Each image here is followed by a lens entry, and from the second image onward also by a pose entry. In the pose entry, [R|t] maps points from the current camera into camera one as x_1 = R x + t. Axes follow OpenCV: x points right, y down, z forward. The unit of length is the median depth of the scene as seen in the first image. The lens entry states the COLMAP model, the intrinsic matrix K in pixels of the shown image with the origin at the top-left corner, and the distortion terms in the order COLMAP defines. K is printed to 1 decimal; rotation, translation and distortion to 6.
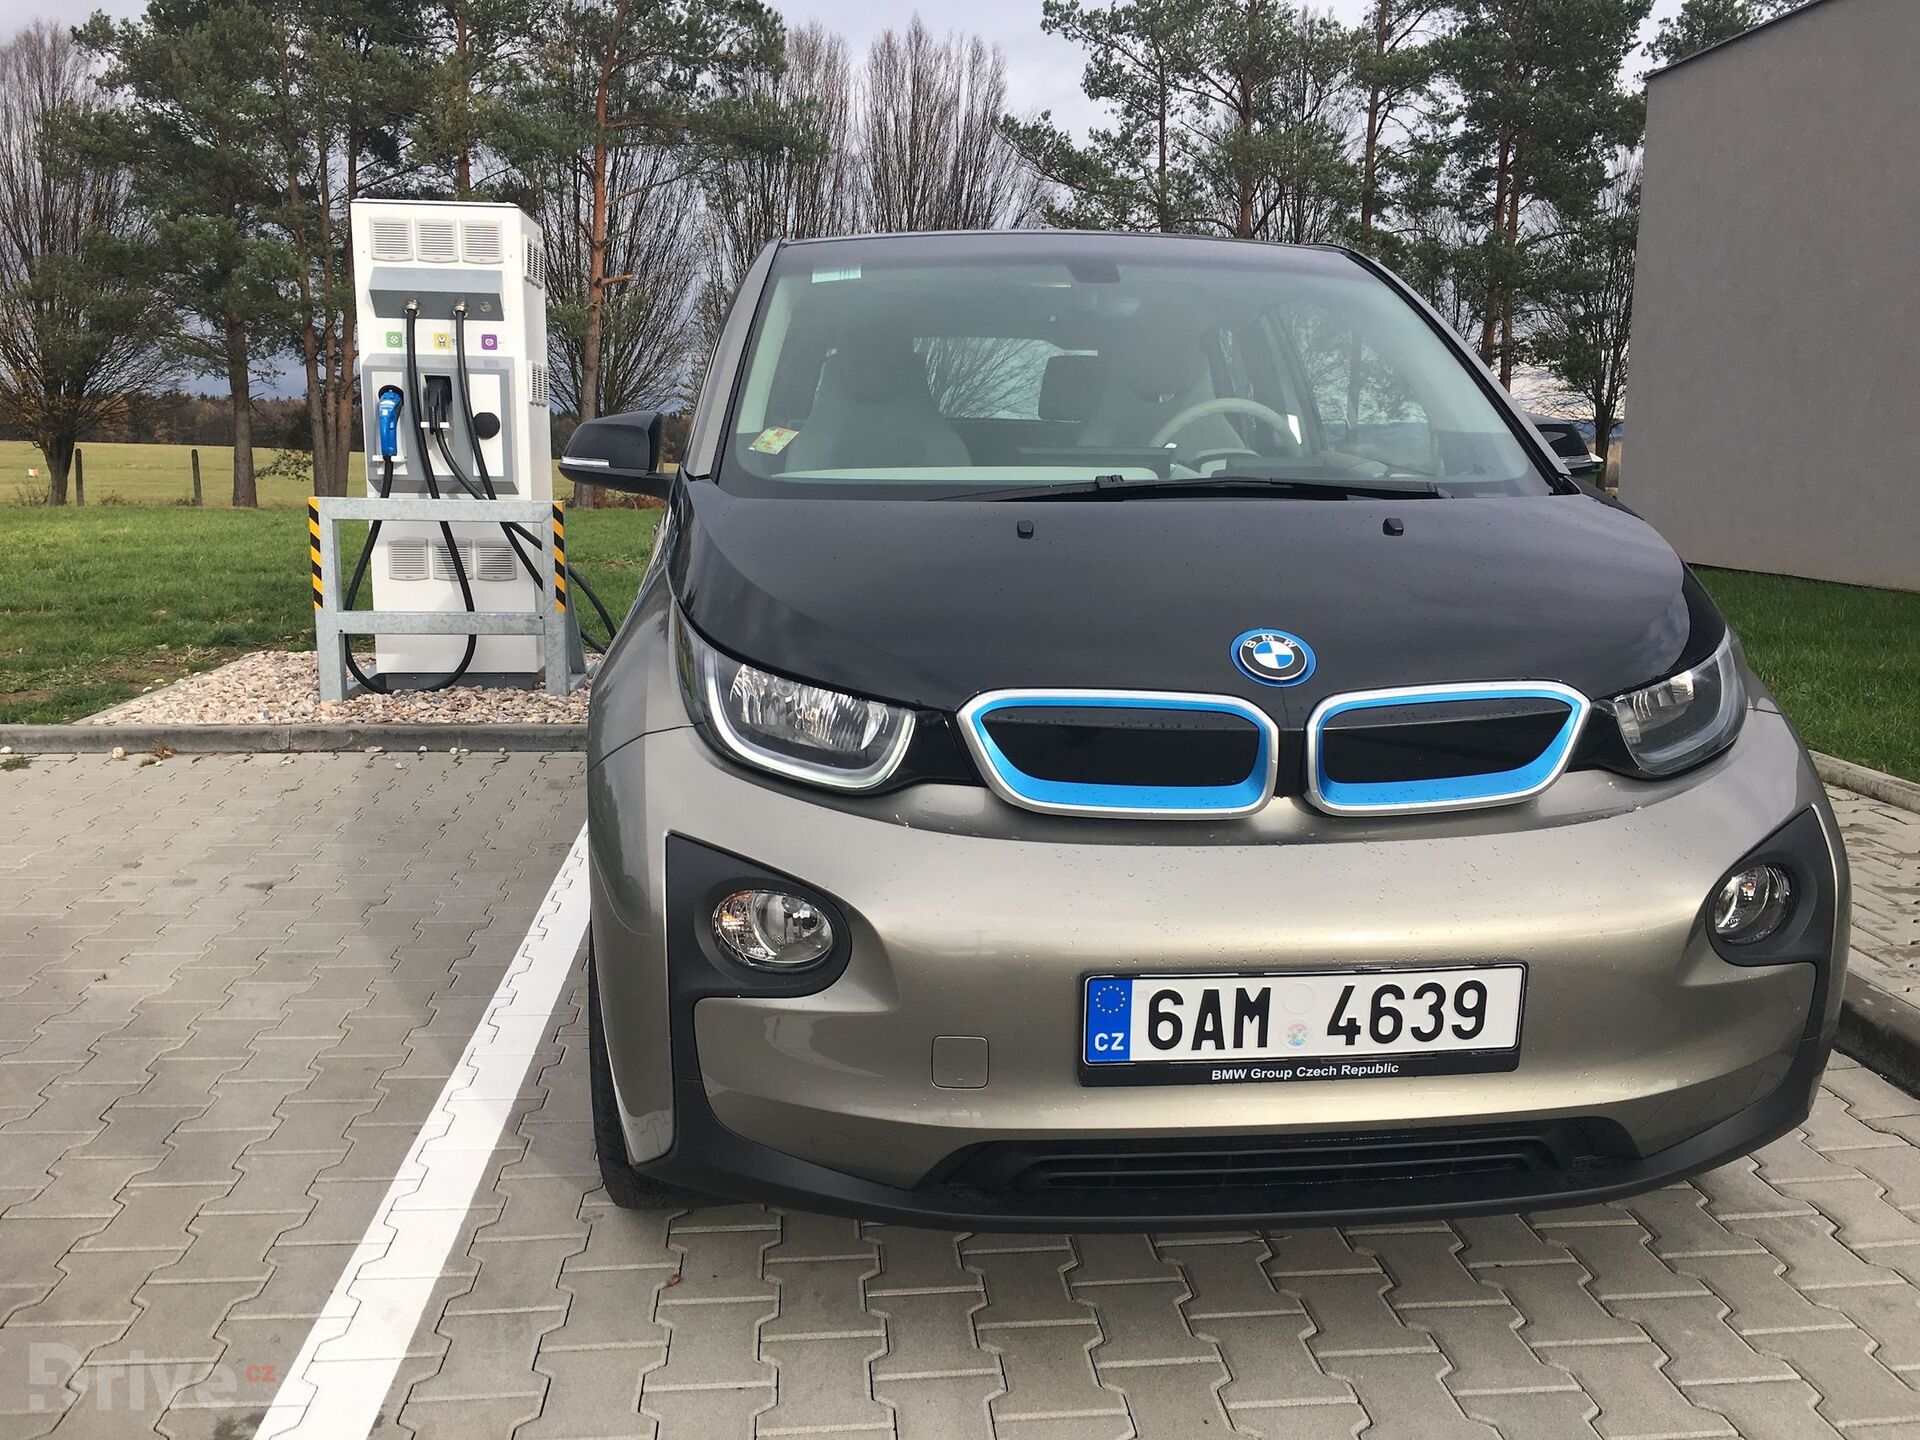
lens RADIAL K [[1641.1, 0, 950.3], [0, 1641.1, 709.8], [0, 0, 1]] dist [0.082075, -0.108524]
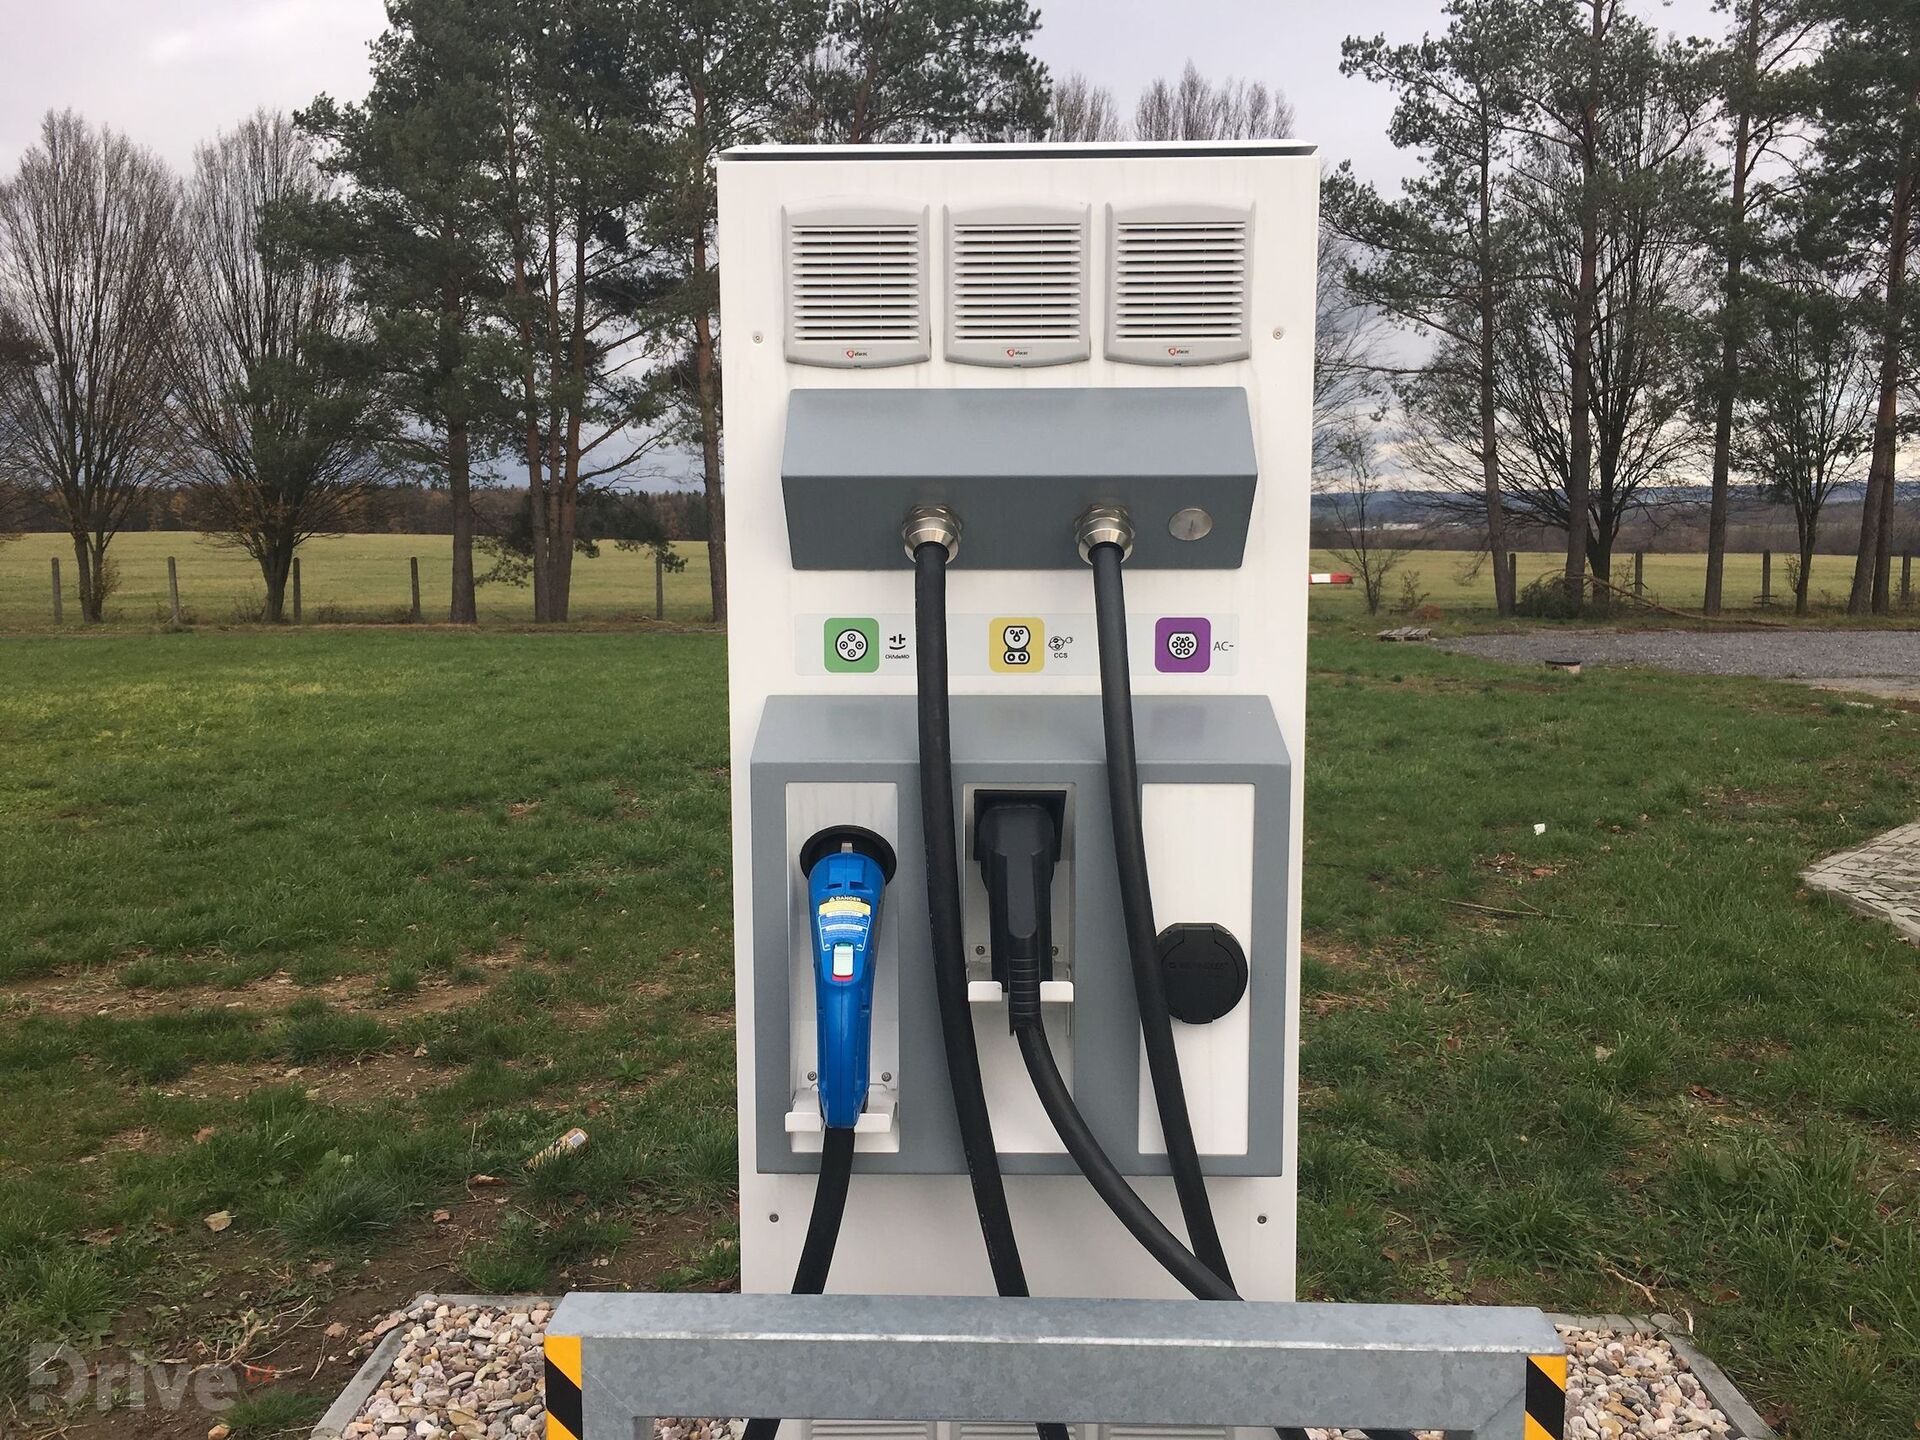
lens RADIAL K [[1631.0, 0, 960.0], [0, 1631.0, 720.0], [0, 0, 1]] dist [0.078944, -0.099330]
pose [[0.993879, -0.000960, -0.110469, -0.060147], [-0.003129, 0.999316, -0.036842, -0.042032], [0.110429, 0.036962, 0.993196, 0.152987]]
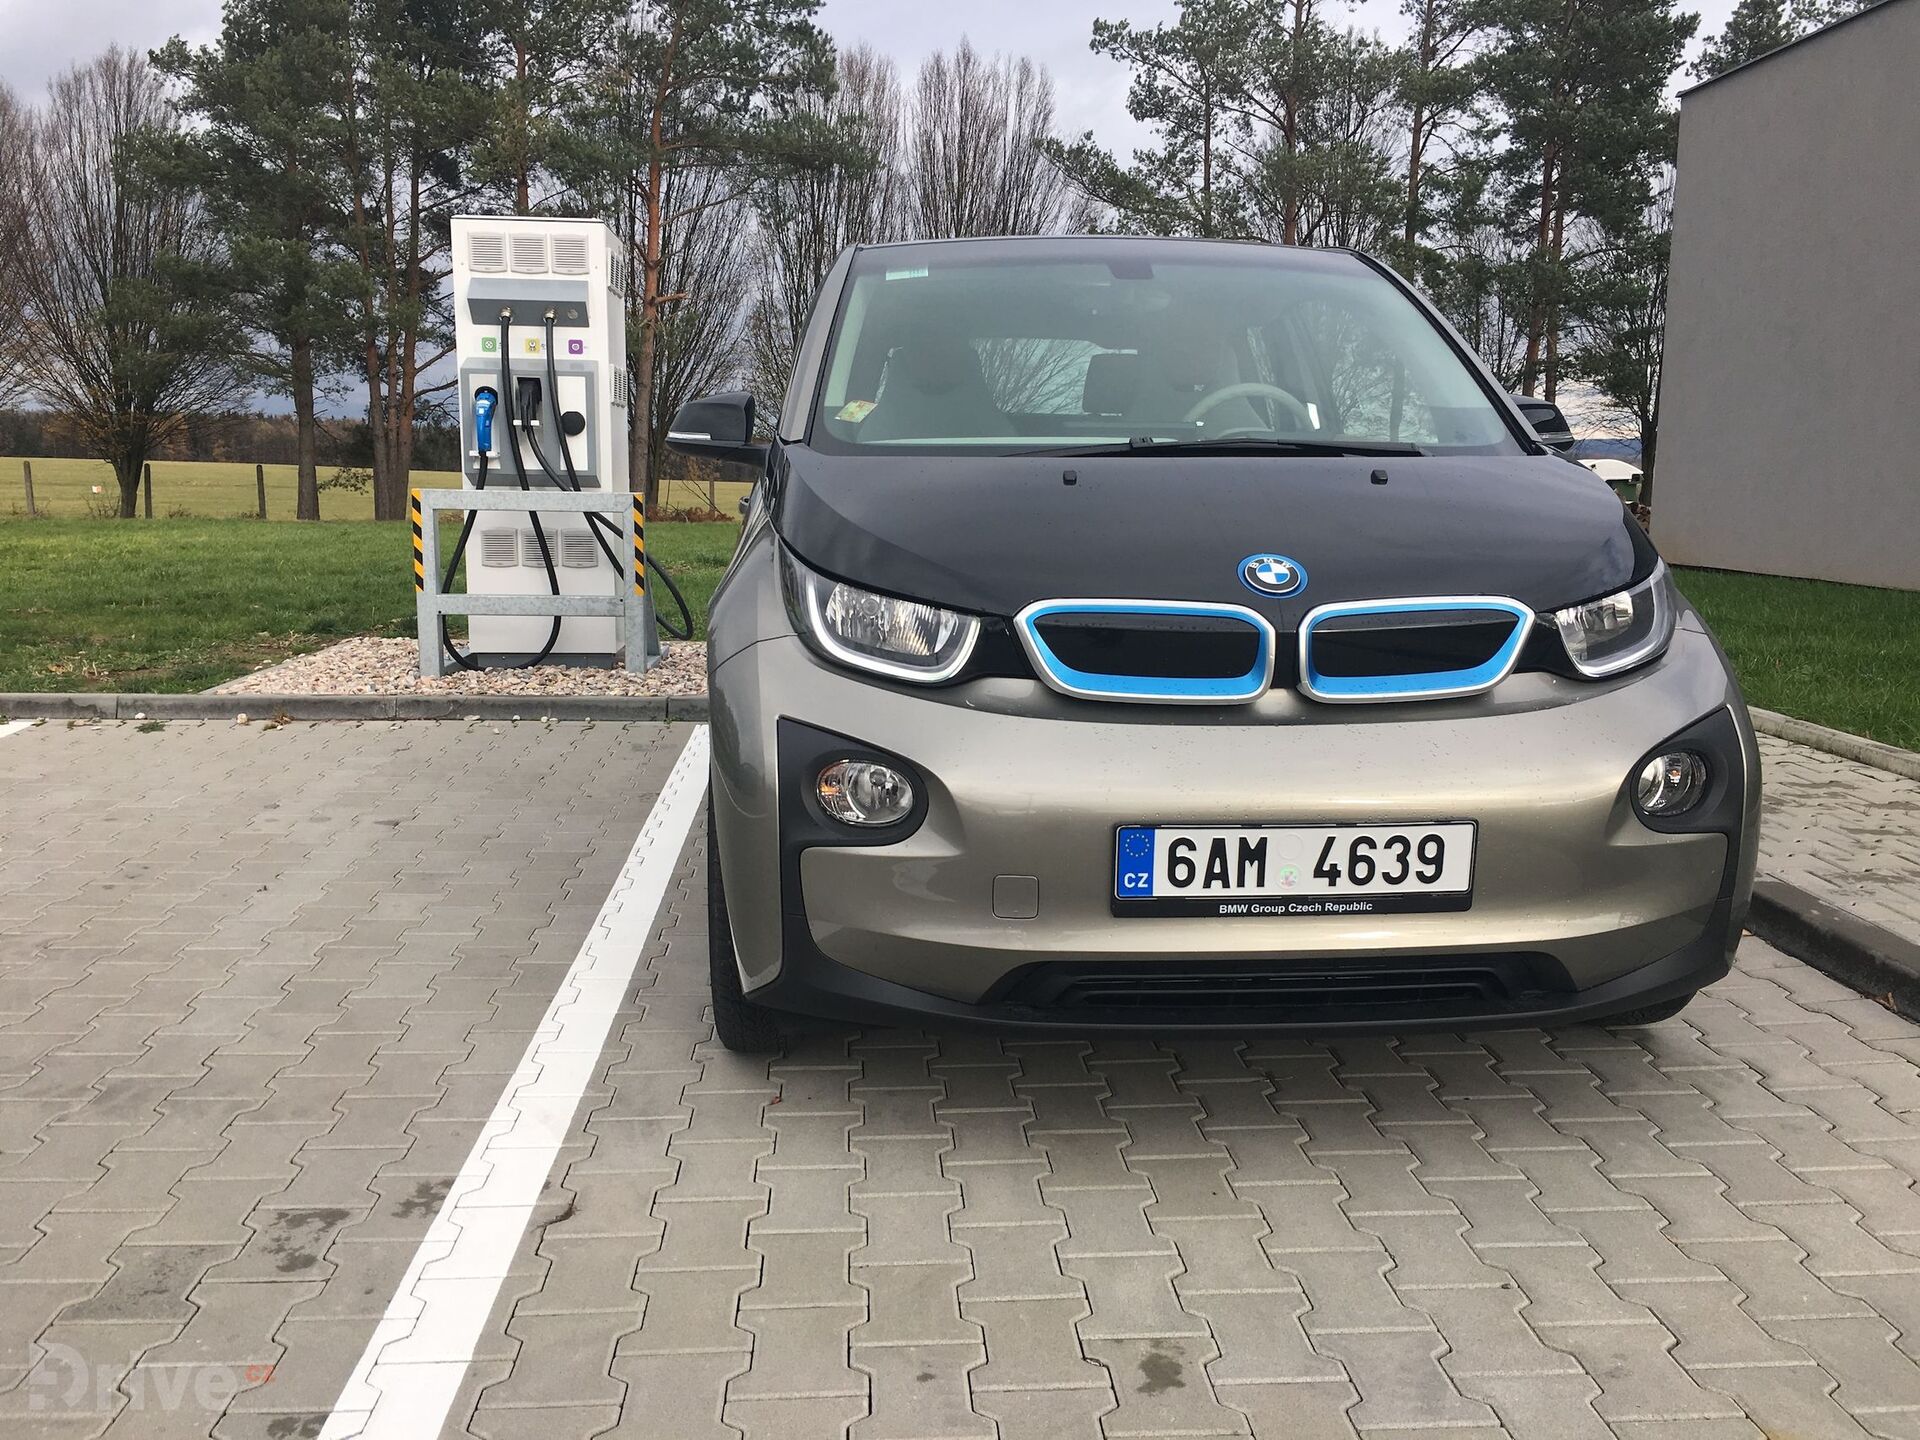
lens RADIAL K [[1641.1, 0, 950.3], [0, 1641.1, 709.8], [0, 0, 1]] dist [0.082075, -0.108524]
pose [[0.999634, 0.004481, -0.026670, -0.000691], [-0.004778, 0.999927, -0.011062, 0.005544], [0.026618, 0.011186, 0.999583, -0.015341]]
